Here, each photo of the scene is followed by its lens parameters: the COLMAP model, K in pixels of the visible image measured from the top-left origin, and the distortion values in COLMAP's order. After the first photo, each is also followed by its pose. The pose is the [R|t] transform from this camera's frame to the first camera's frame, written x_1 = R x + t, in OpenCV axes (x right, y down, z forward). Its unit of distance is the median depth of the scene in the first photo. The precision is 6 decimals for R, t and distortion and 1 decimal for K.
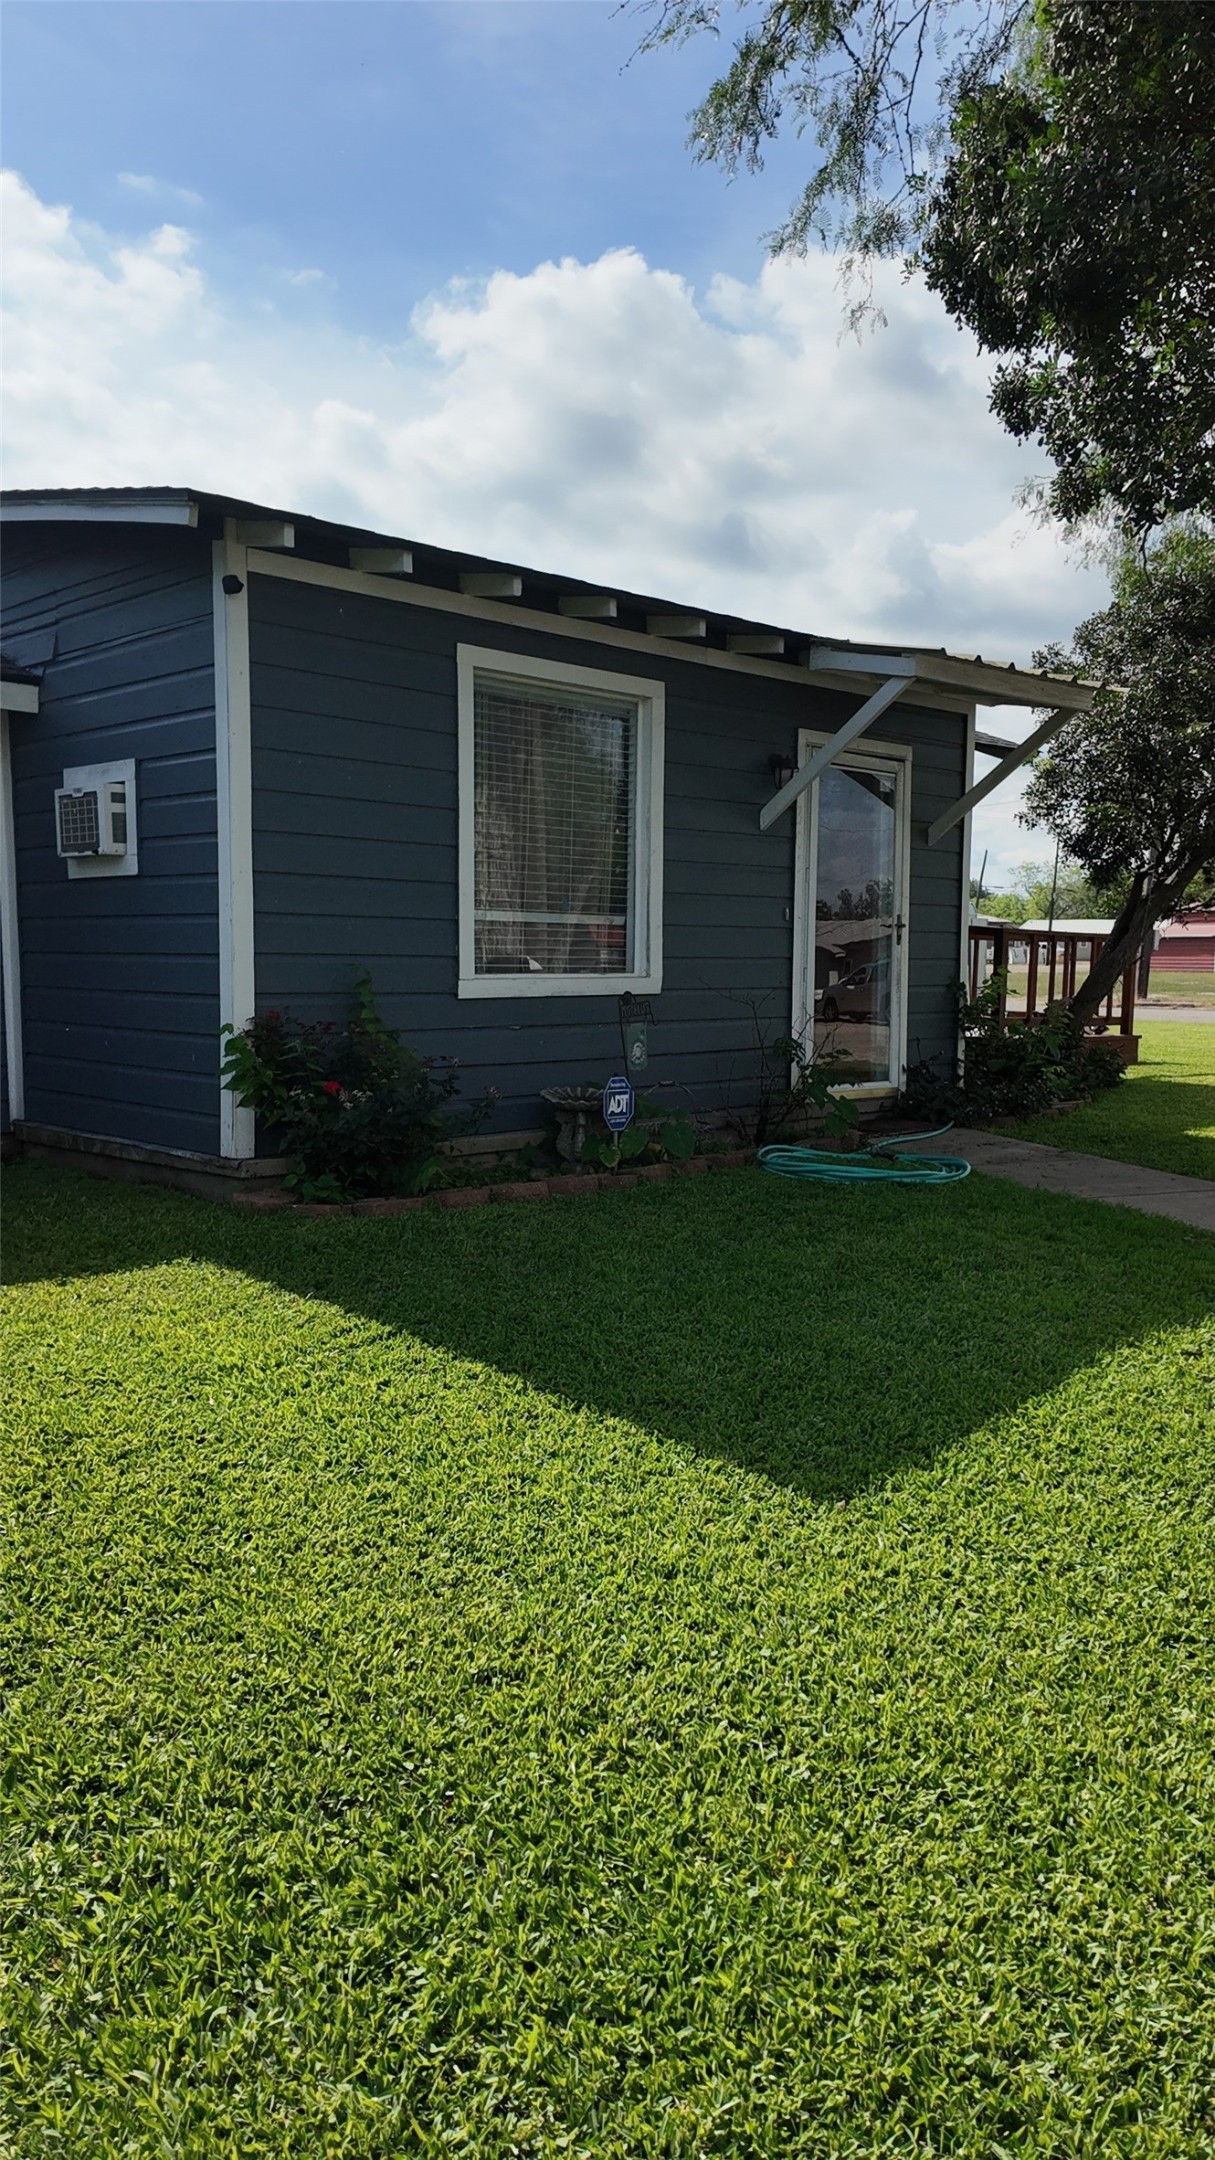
lens RADIAL K [[1556.9, 0, 607.5], [0, 1556.9, 1080.0], [0, 0, 1]] dist [0.147823, -0.223492]
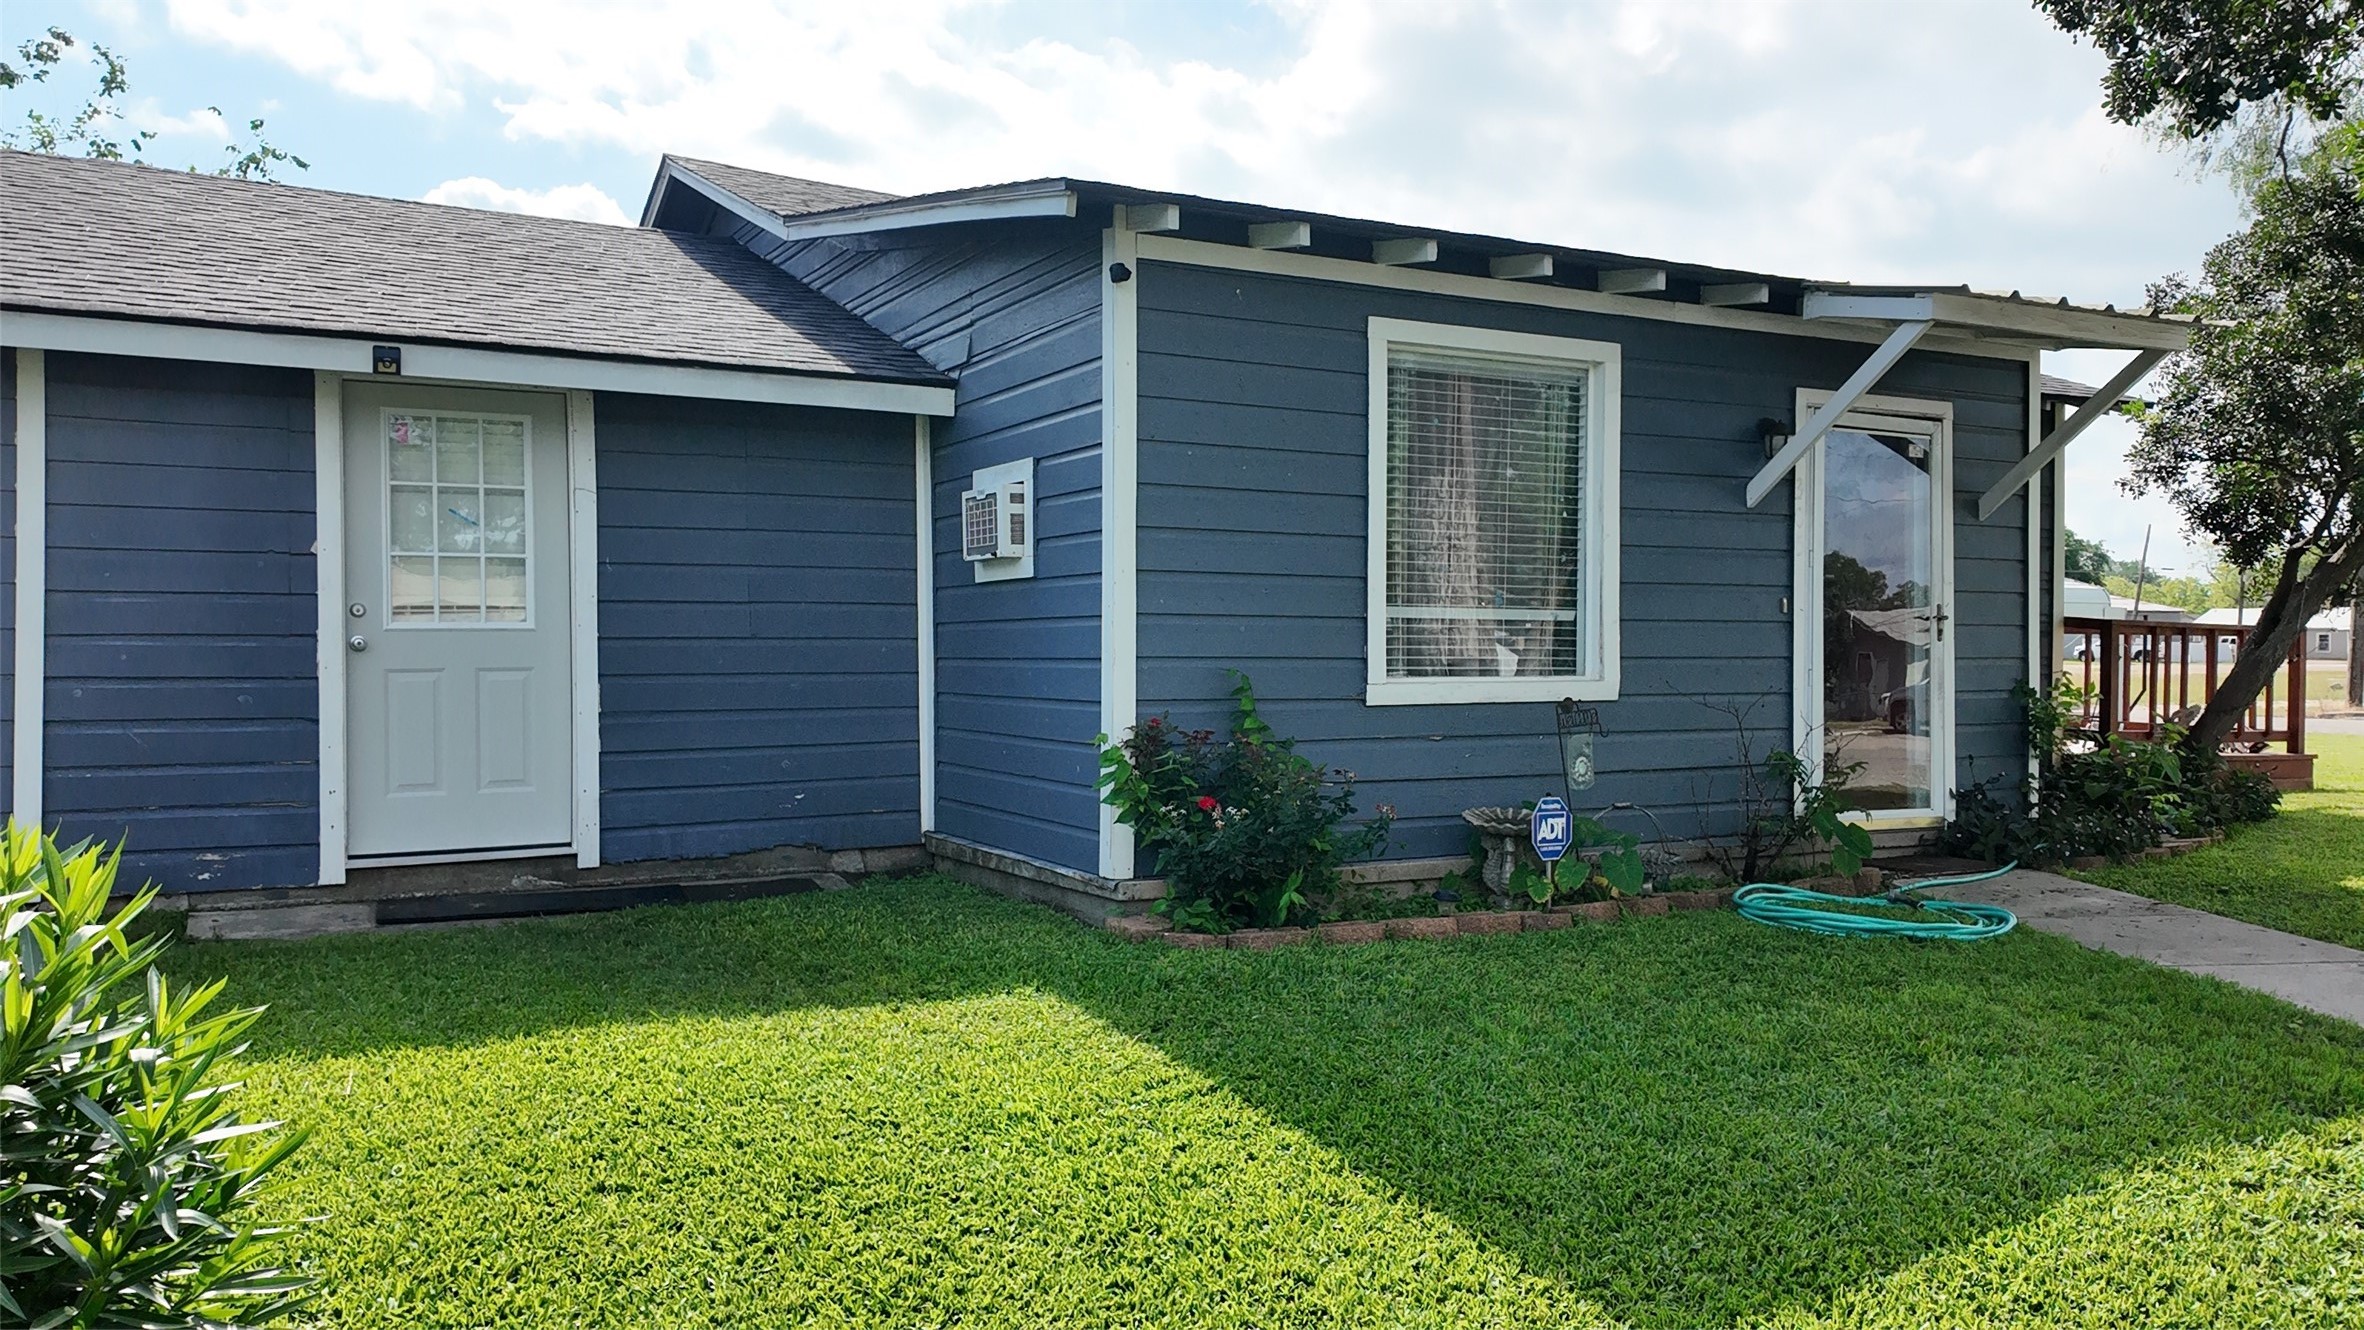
lens RADIAL K [[1704.0, 0, 1182.0], [0, 1704.0, 665.0], [0, 0, 1]] dist [0.147823, -0.223492]
pose [[0.962933, -0.004541, -0.269702, 0.072932], [-0.015430, 0.997294, -0.071881, -0.003864], [0.269299, 0.073378, 0.960257, 0.035259]]
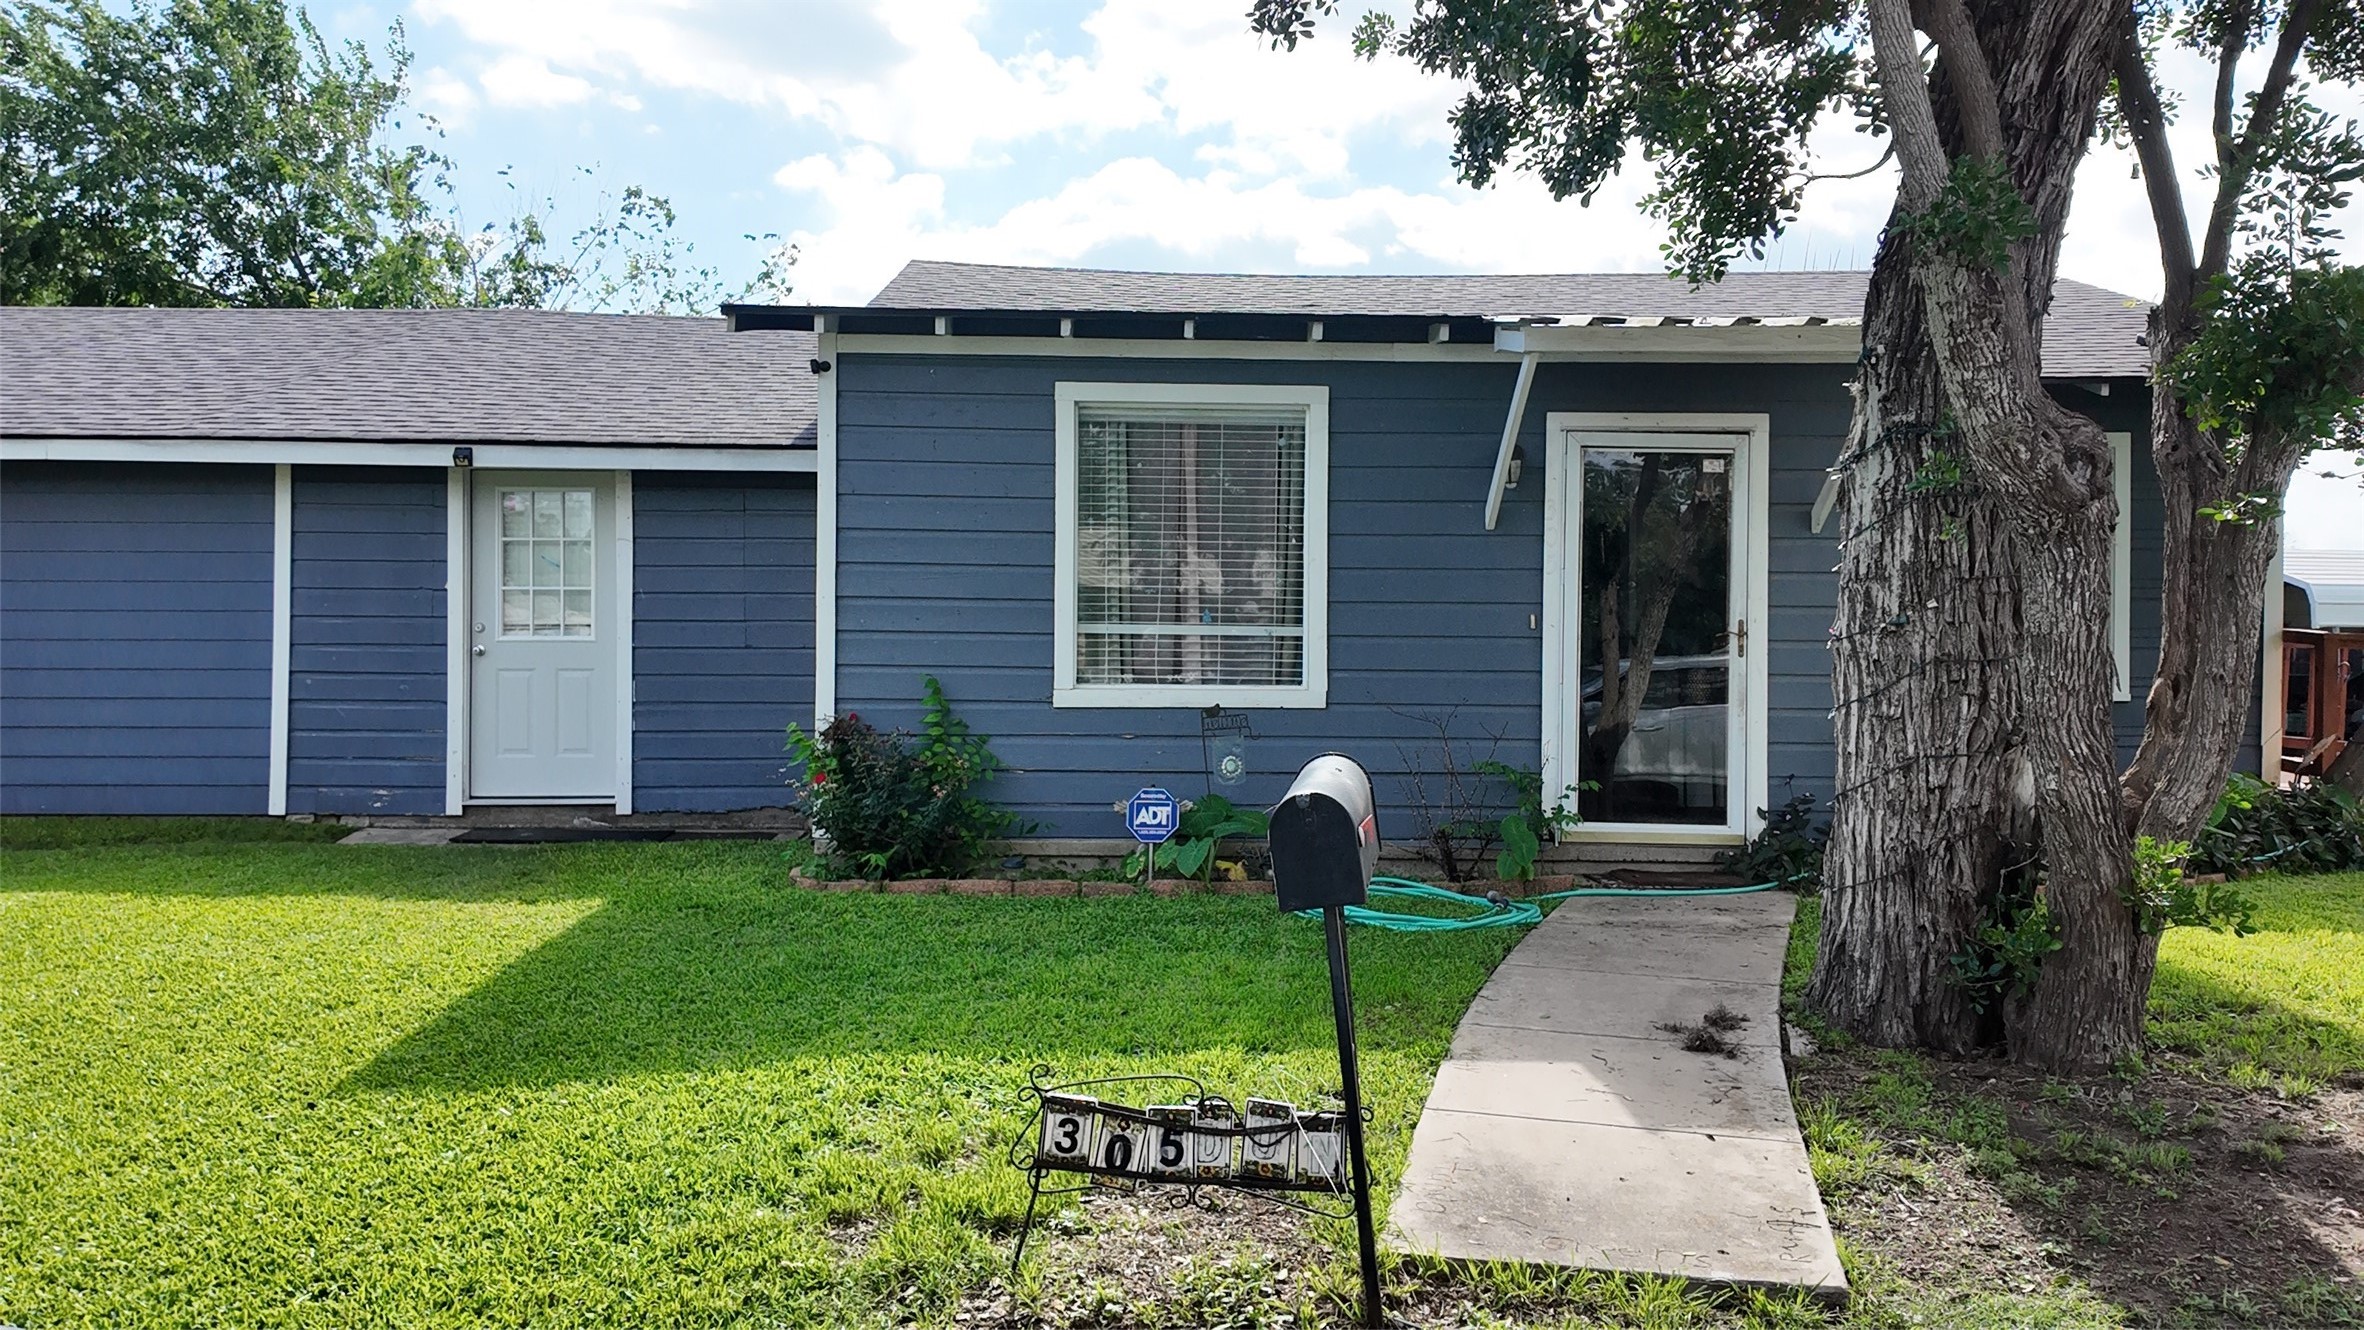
lens RADIAL K [[1704.0, 0, 1182.0], [0, 1704.0, 665.0], [0, 0, 1]] dist [0.147823, -0.223492]
pose [[0.733706, 0.002330, -0.679464, 0.839297], [-0.058264, 0.996527, -0.059497, -0.018414], [0.676965, 0.083242, 0.731293, 0.226586]]
